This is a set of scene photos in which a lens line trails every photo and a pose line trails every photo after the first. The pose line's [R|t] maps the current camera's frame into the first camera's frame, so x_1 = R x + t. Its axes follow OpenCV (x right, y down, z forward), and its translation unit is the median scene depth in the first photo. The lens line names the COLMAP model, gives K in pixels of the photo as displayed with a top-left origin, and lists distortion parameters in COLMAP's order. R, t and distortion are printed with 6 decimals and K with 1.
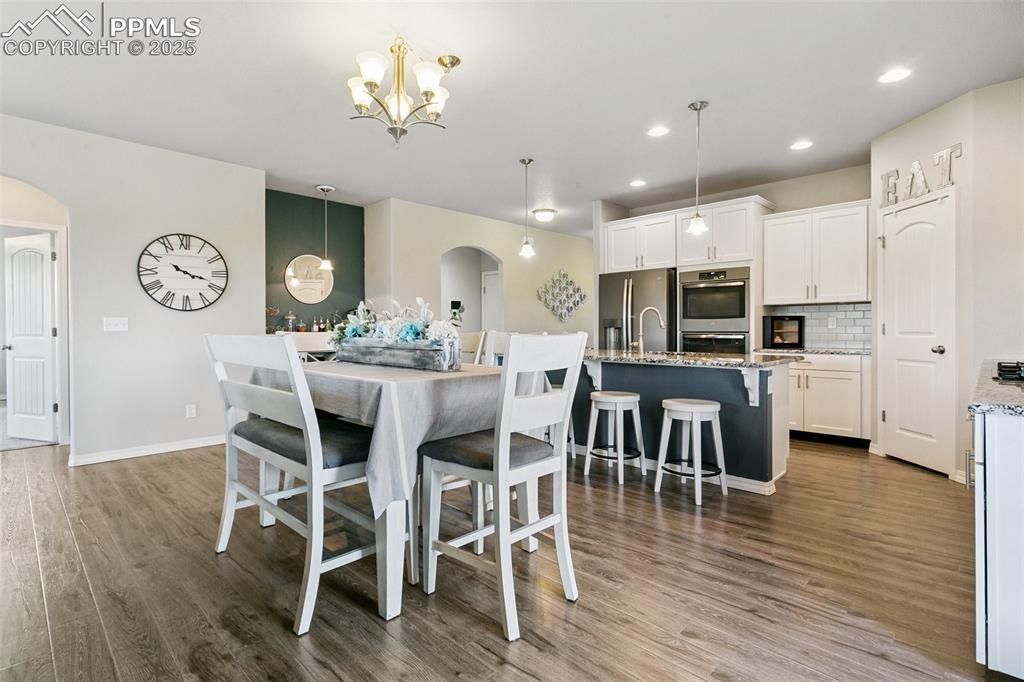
lens RADIAL K [[486.6, 0, 507.5], [0, 486.6, 331.7], [0, 0, 1]] dist [0.000025, 0.001677]
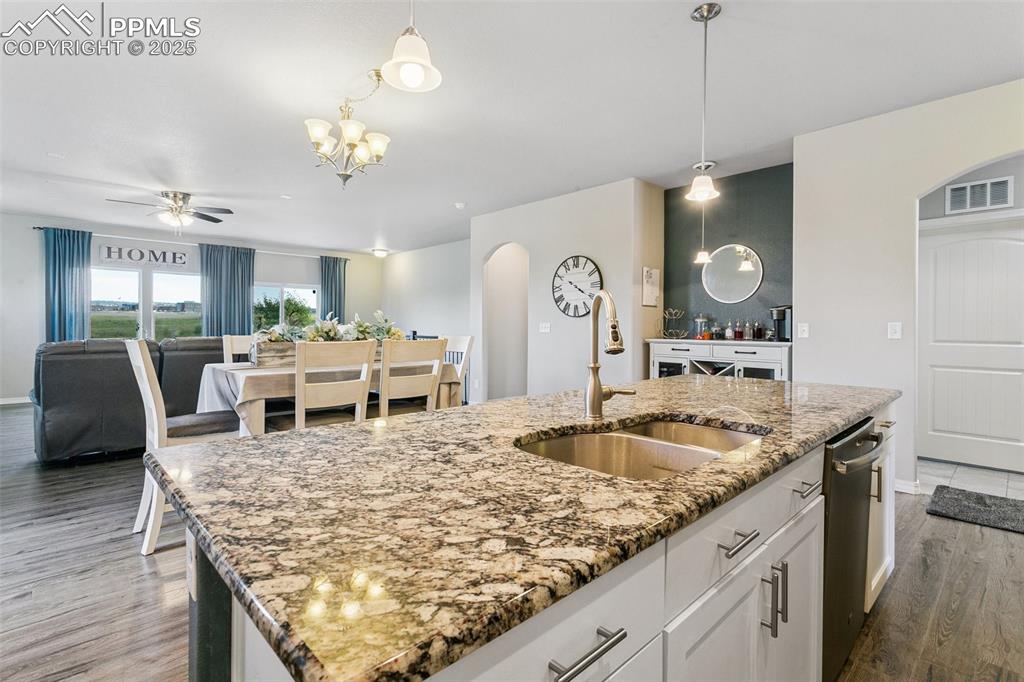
lens RADIAL K [[486.6, 0, 505.9], [0, 486.6, 338.1], [0, 0, 1]] dist [0.000025, 0.001677]
pose [[-0.027391, 0.026418, -0.999276, 0.502405], [-0.016752, 0.999498, 0.026883, -0.017249], [0.999484, 0.017476, -0.026934, 0.731496]]
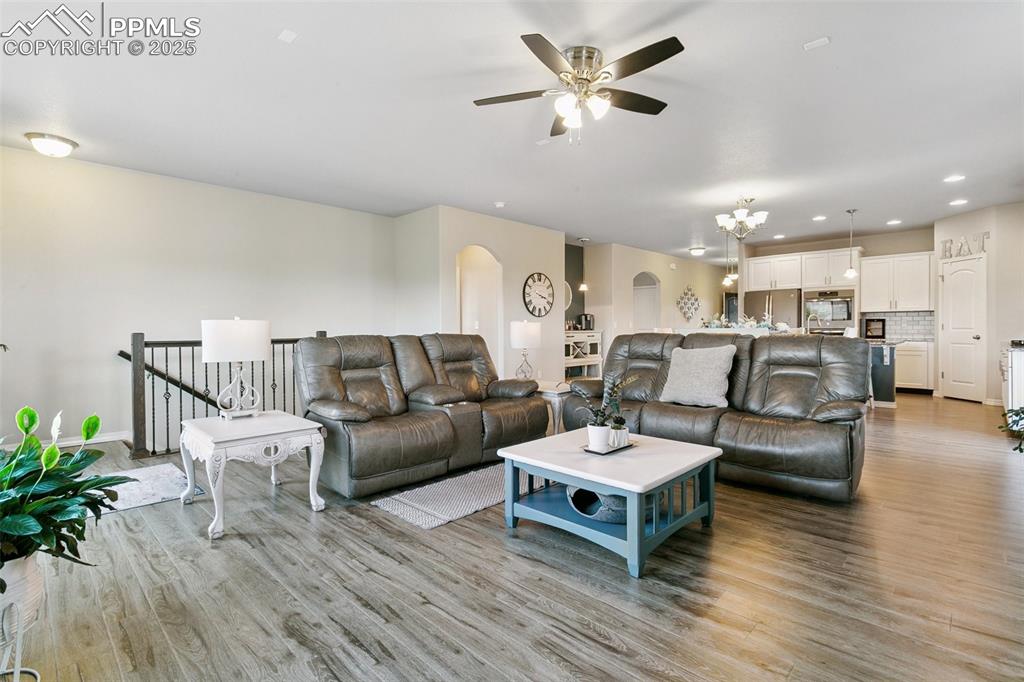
lens RADIAL K [[486.6, 0, 513.0], [0, 486.6, 331.1], [0, 0, 1]] dist [0.000025, 0.001677]
pose [[0.999828, -0.003729, 0.018192, -0.671028], [0.003850, 0.999971, -0.006646, 0.014796], [-0.018166, 0.006715, 0.999812, -0.610236]]
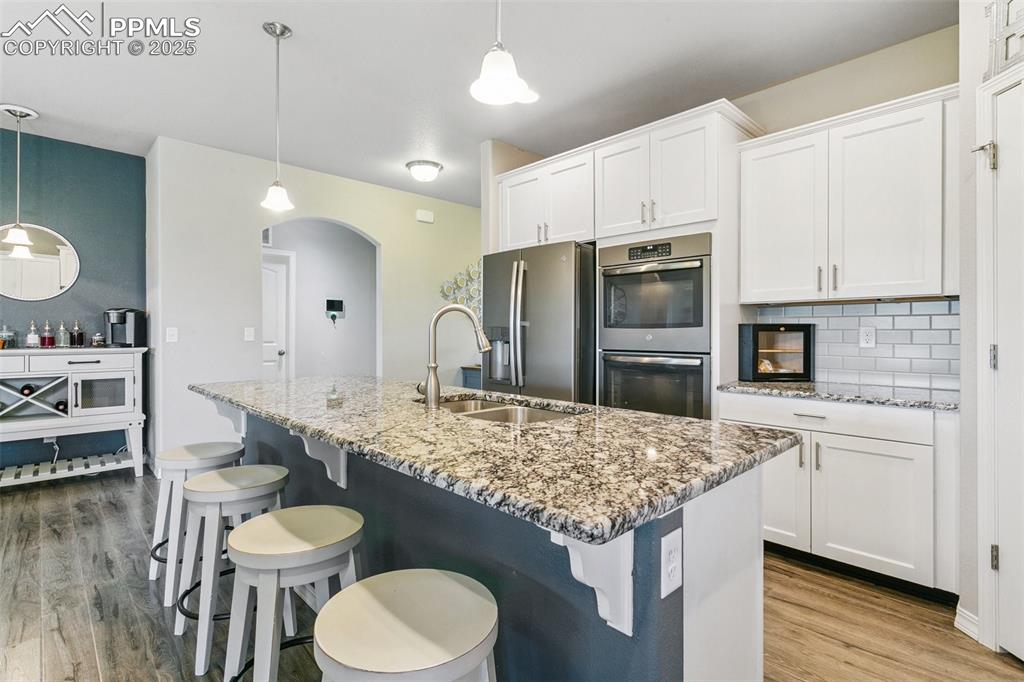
lens RADIAL K [[486.6, 0, 513.3], [0, 486.6, 326.7], [0, 0, 1]] dist [0.000025, 0.001677]
pose [[0.999621, 0.004137, -0.027205, 0.285173], [-0.004666, 0.999801, -0.019394, -0.016897], [0.027120, 0.019514, 0.999442, 0.442115]]
